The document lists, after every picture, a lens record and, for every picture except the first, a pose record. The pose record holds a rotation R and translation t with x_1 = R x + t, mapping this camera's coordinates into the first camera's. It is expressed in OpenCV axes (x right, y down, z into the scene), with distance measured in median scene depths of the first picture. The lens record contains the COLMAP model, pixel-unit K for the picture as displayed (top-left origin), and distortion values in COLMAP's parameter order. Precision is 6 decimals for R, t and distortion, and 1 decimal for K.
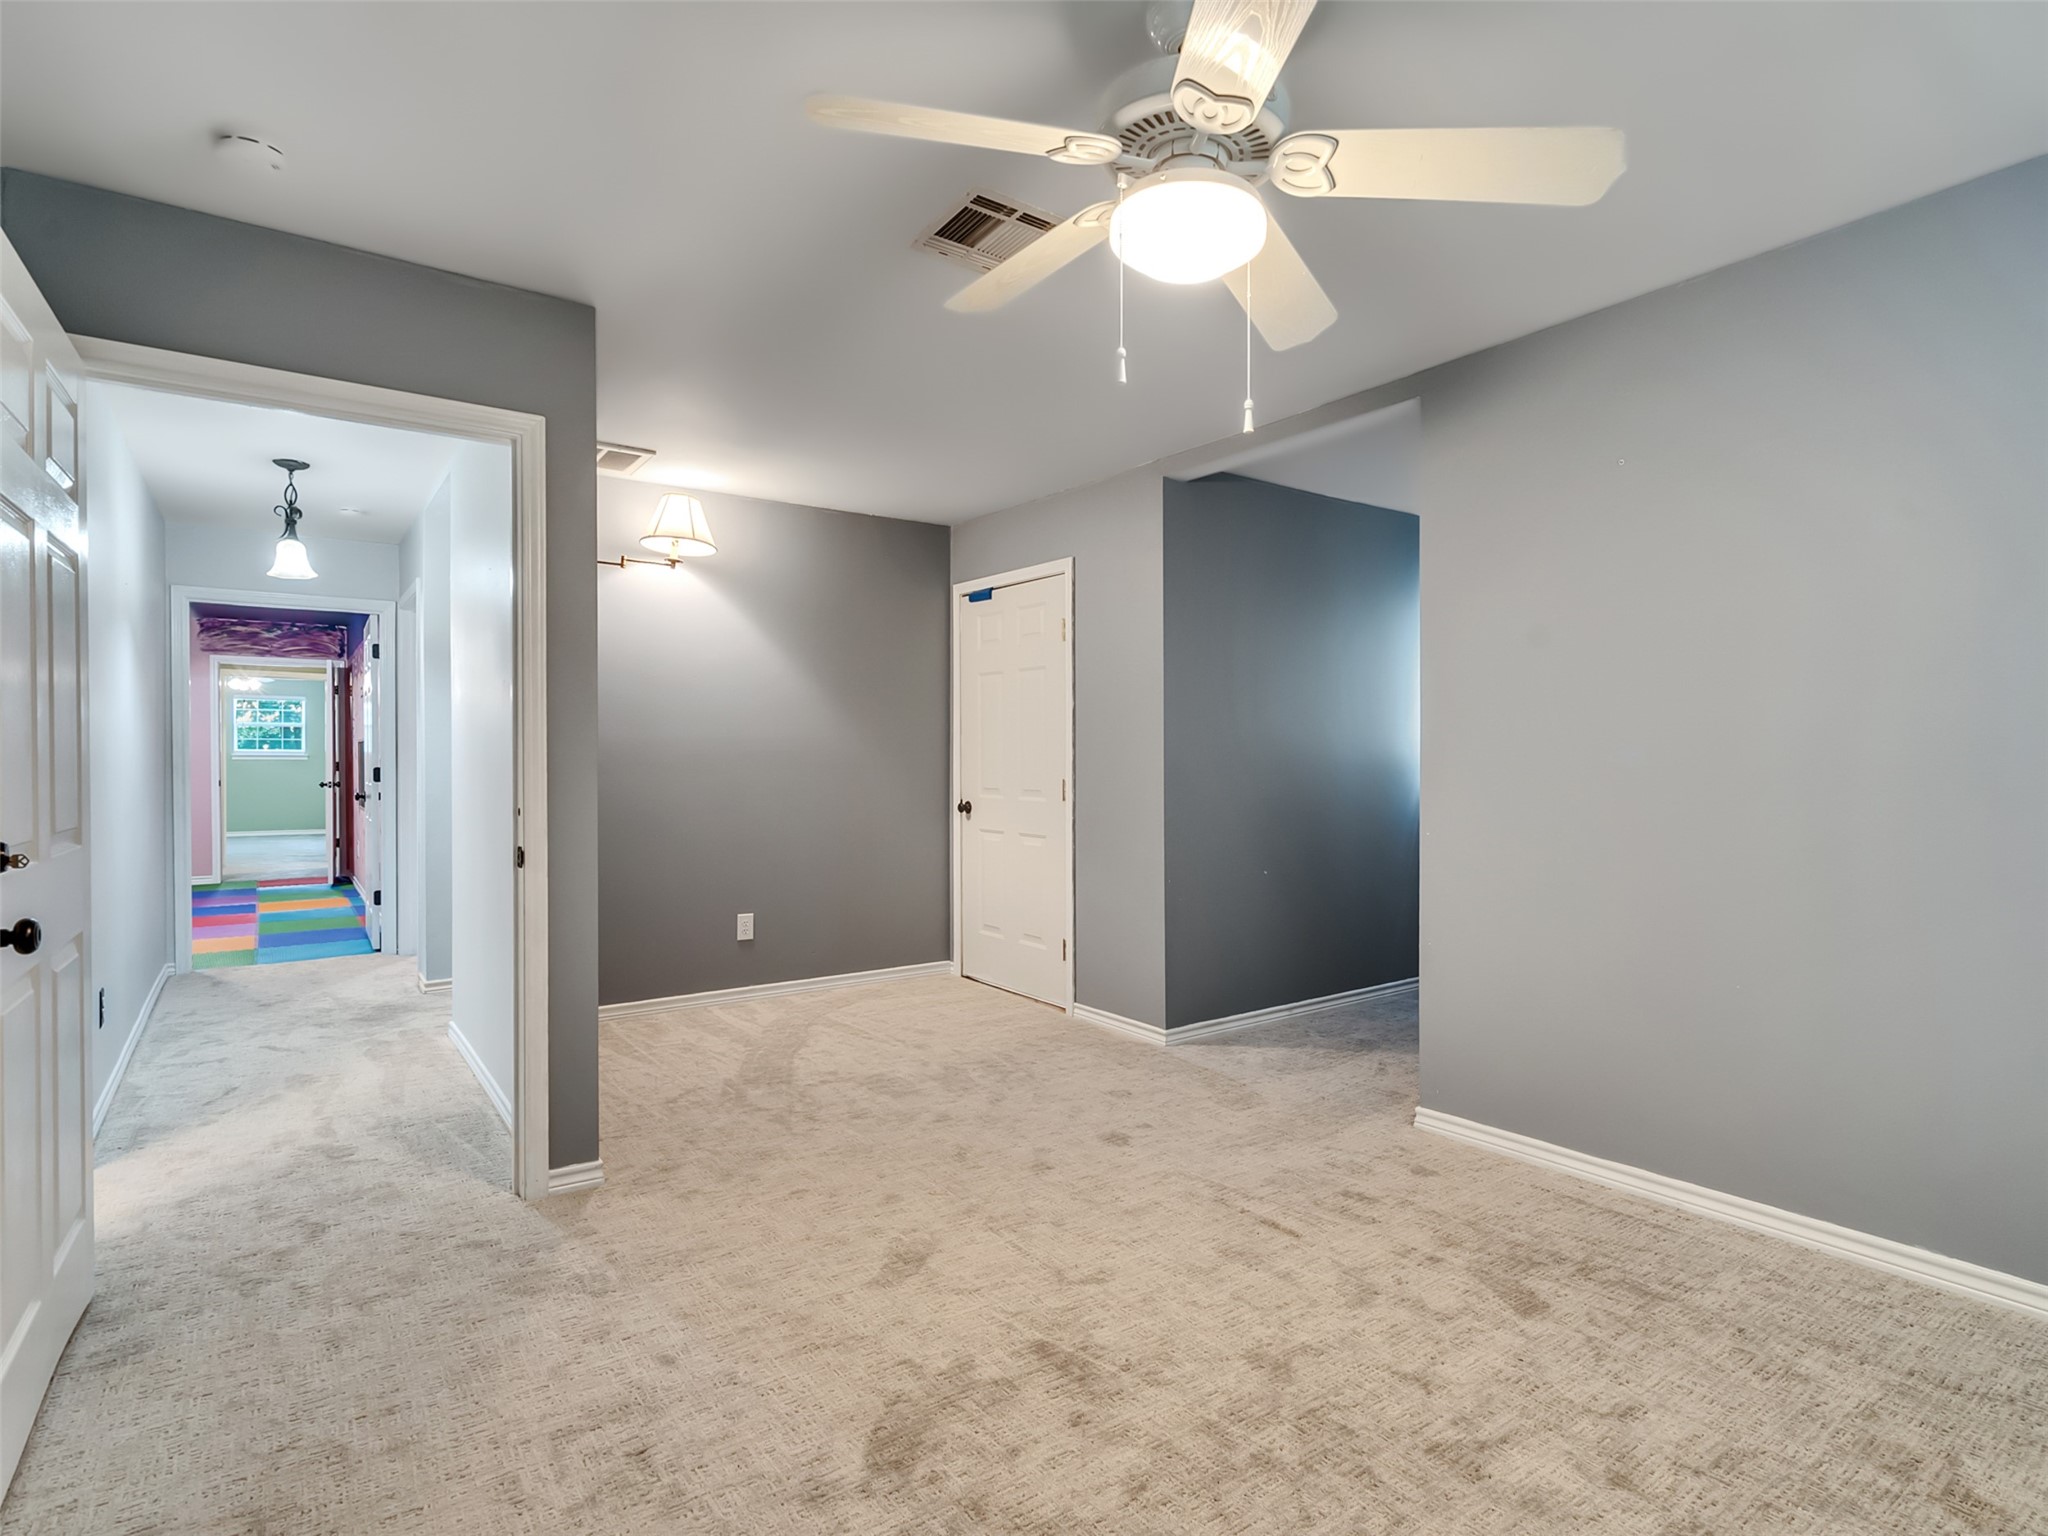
lens RADIAL K [[1057.1, 0, 1013.3], [0, 1057.1, 767.8], [0, 0, 1]] dist [-0.009035, 0.006235]
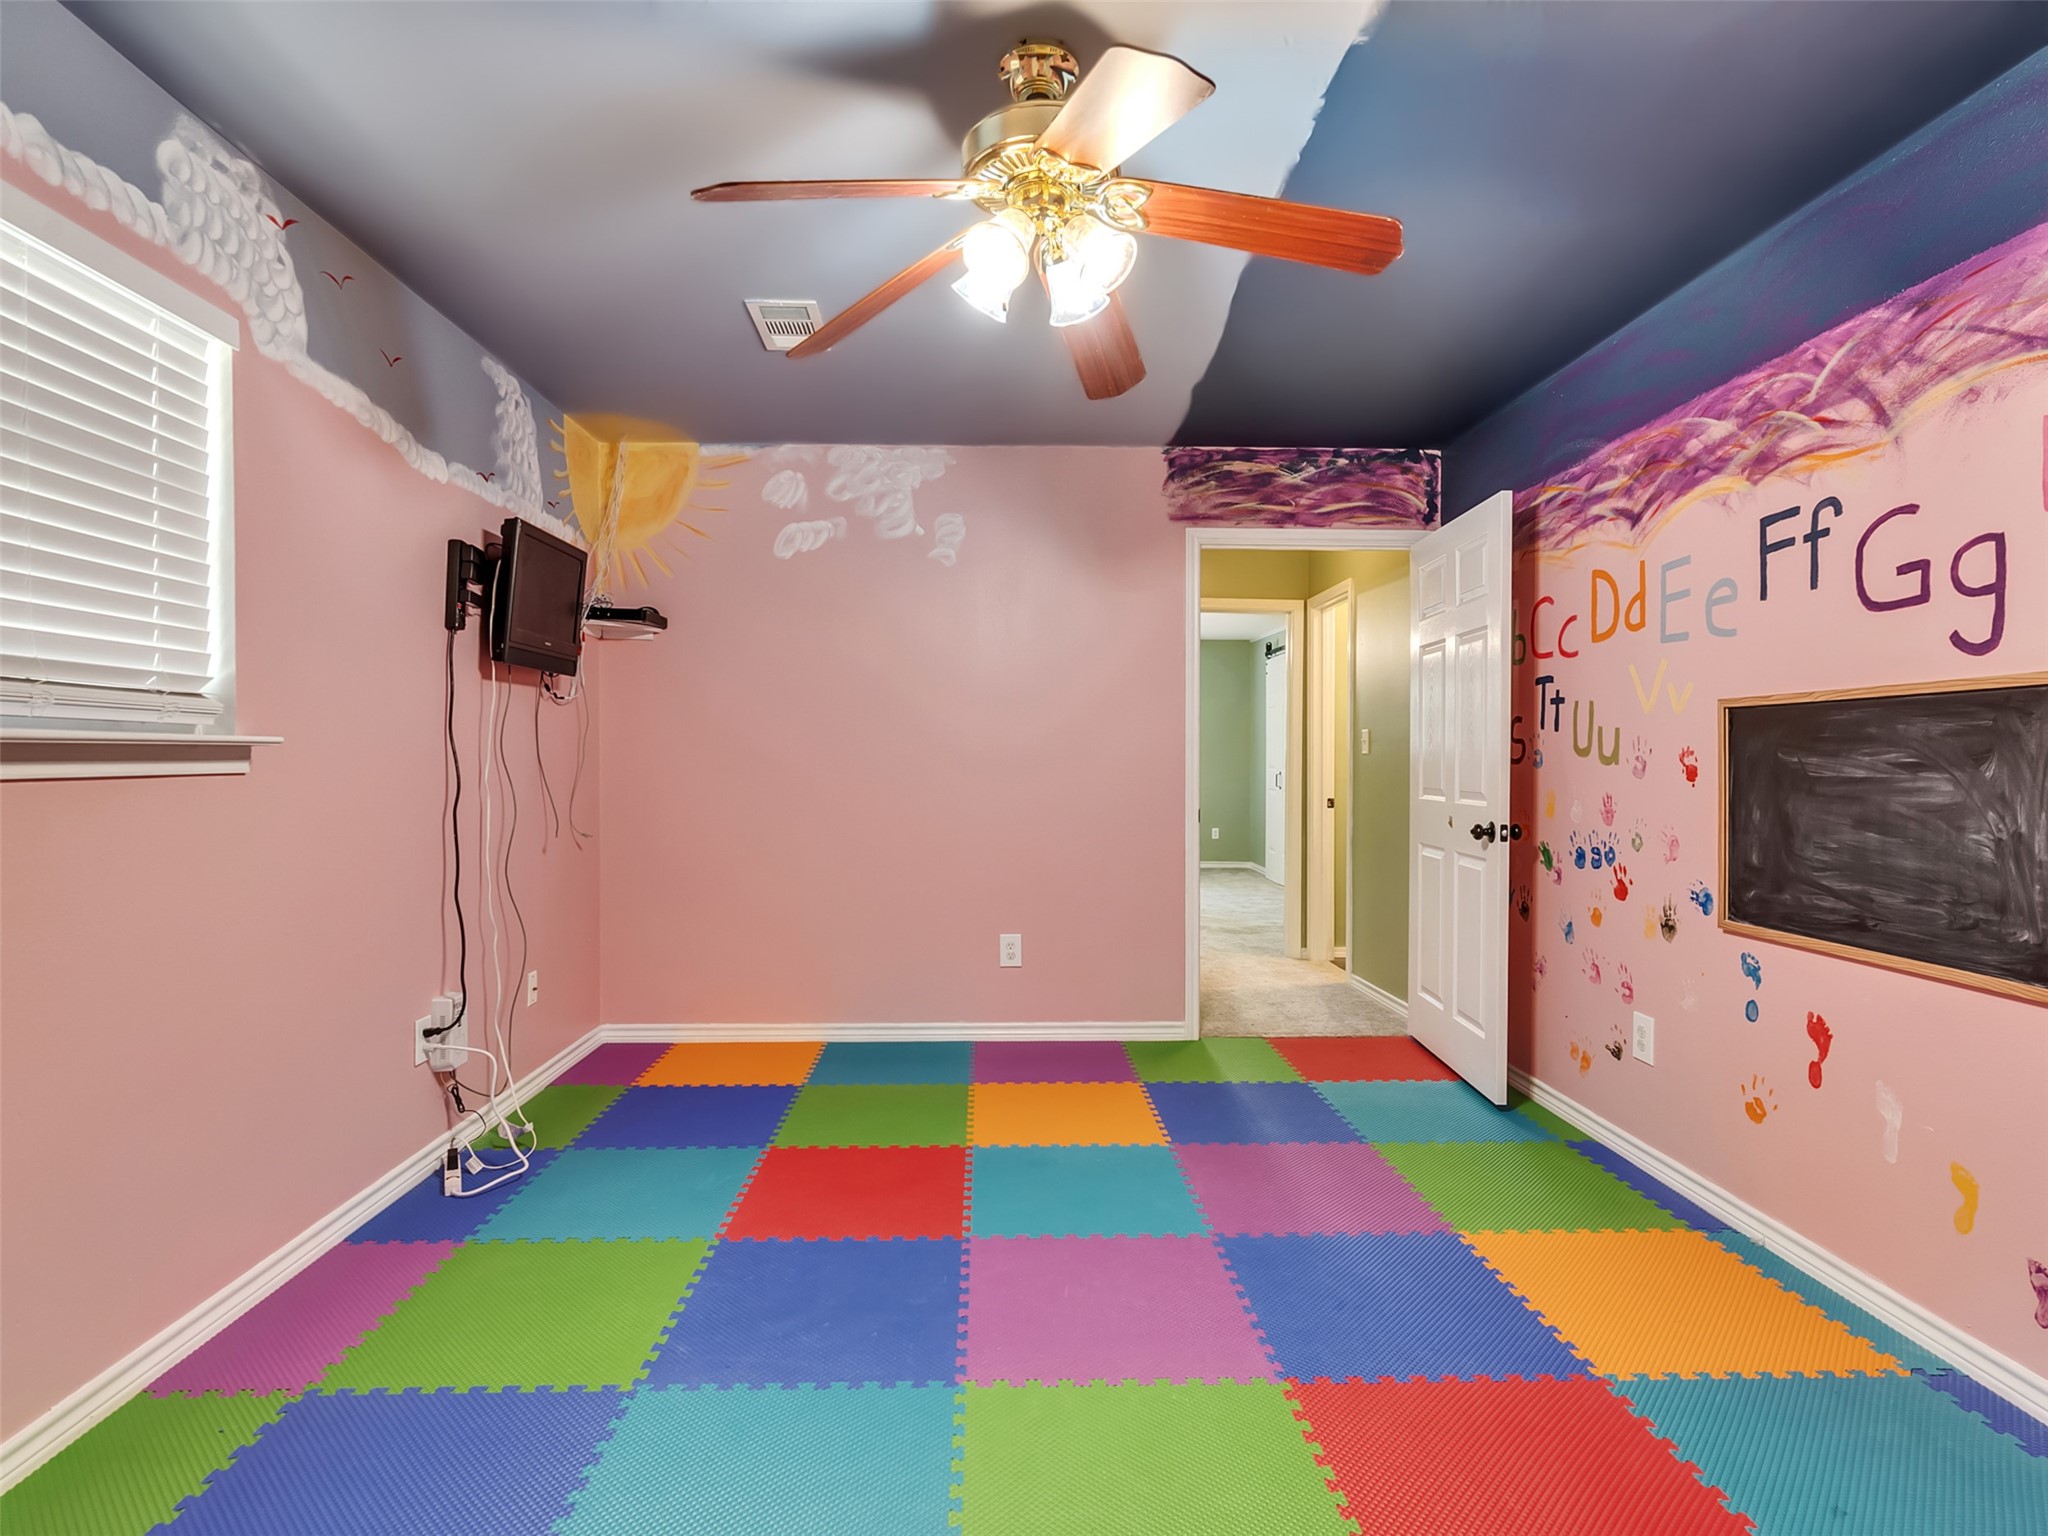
lens RADIAL K [[1057.1, 0, 1013.3], [0, 1057.1, 767.8], [0, 0, 1]] dist [-0.009035, 0.006235]
pose [[0.832291, 0.006090, -0.554306, -0.565959], [-0.006753, 0.999977, 0.000847, -0.005289], [0.554299, 0.003039, 0.832312, 0.578007]]
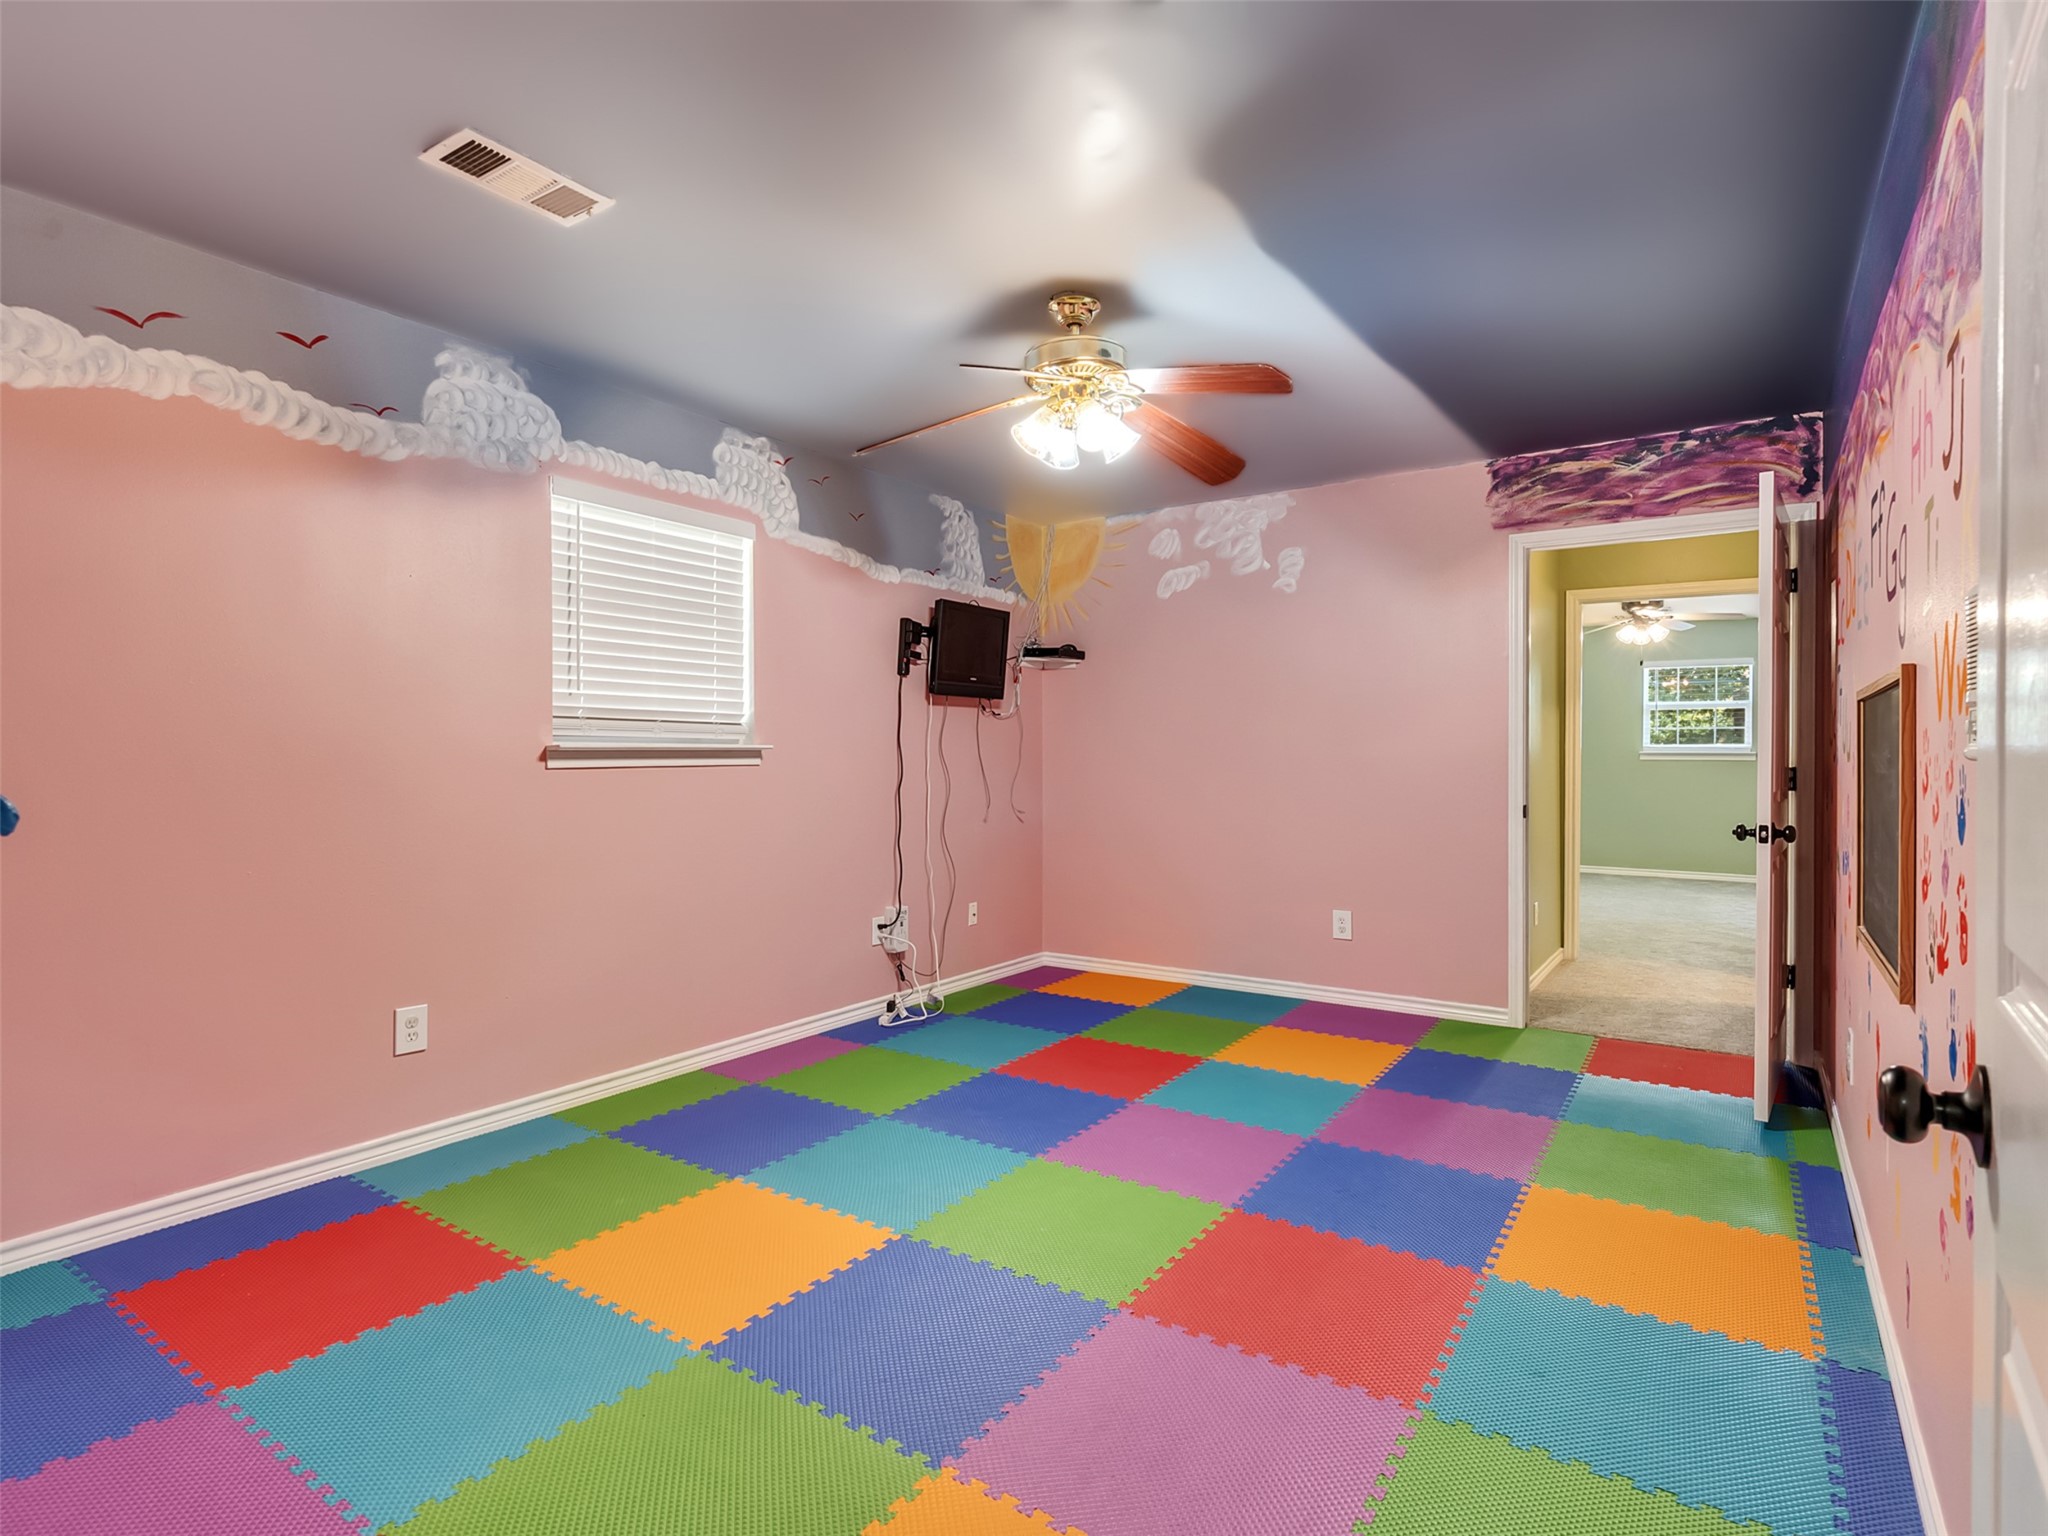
lens RADIAL K [[1057.1, 0, 1013.3], [0, 1057.1, 767.8], [0, 0, 1]] dist [-0.009035, 0.006235]
pose [[0.345641, 0.009599, -0.938318, -0.393843], [-0.008444, 0.999939, 0.007119, -0.005591], [0.938329, 0.005463, 0.345700, 0.624304]]
